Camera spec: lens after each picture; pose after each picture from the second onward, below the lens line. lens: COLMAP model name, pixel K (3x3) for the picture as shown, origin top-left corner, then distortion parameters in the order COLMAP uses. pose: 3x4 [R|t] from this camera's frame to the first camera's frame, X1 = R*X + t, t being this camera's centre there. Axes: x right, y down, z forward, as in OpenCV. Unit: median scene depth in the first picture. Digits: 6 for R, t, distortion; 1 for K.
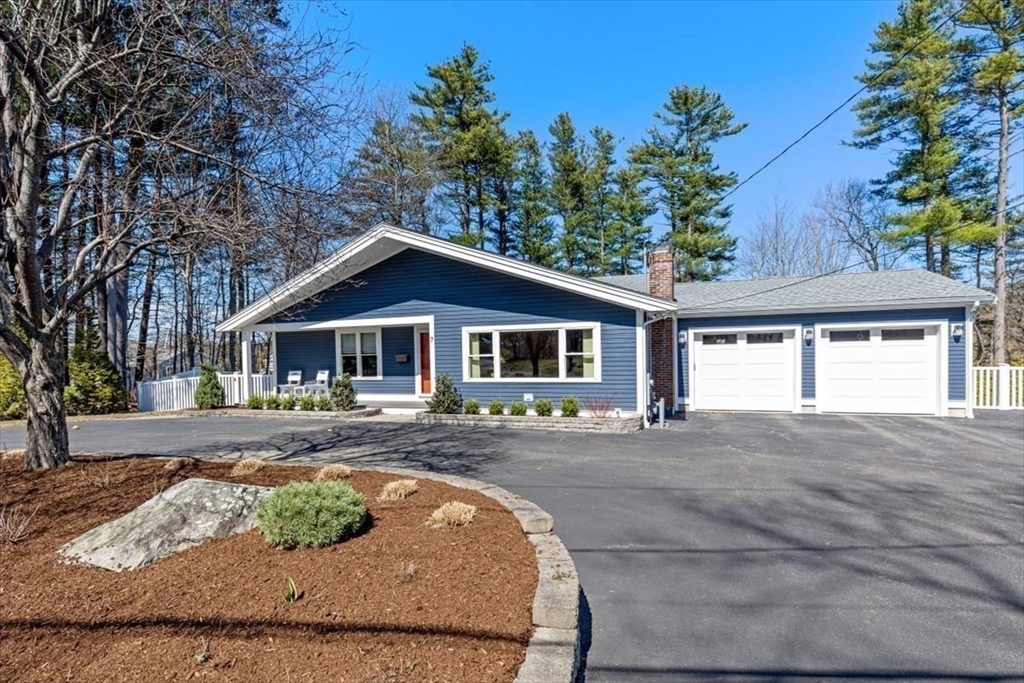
lens RADIAL K [[489.7, 0, 511.8], [0, 489.7, 371.2], [0, 0, 1]] dist [-0.000631, 0.000358]
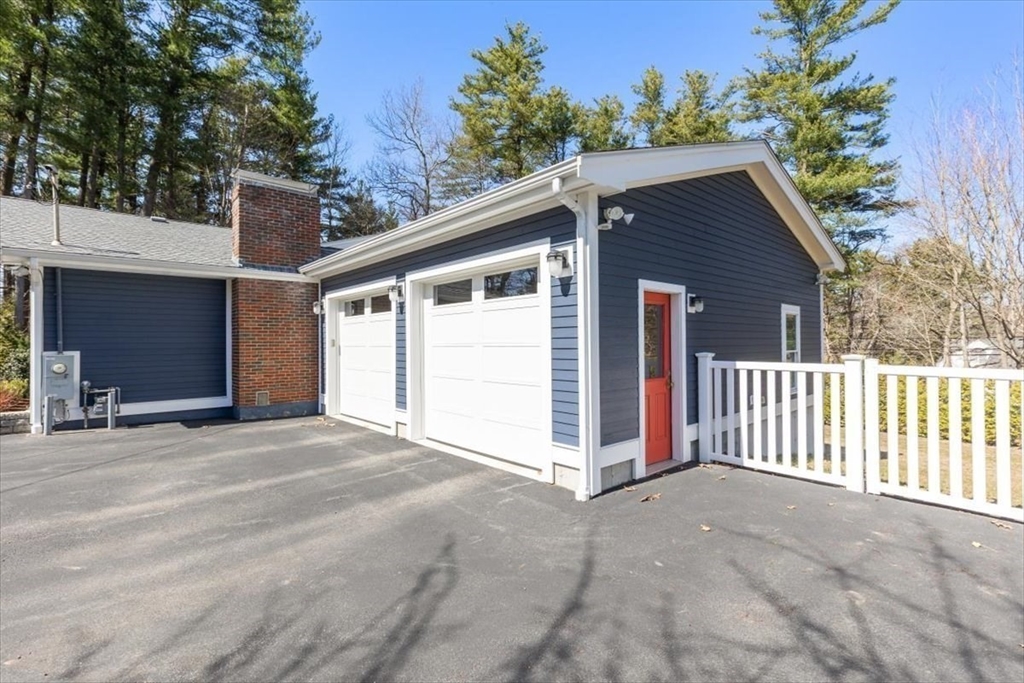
lens RADIAL K [[452.3, 0, 512.0], [0, 452.3, 341.5], [0, 0, 1]] dist [0.000264, -0.000023]
pose [[0.872817, 0.009304, -0.487959, 1.031971], [-0.024178, 0.999415, -0.024191, -0.012500], [0.487449, 0.032913, 0.872531, 0.659624]]
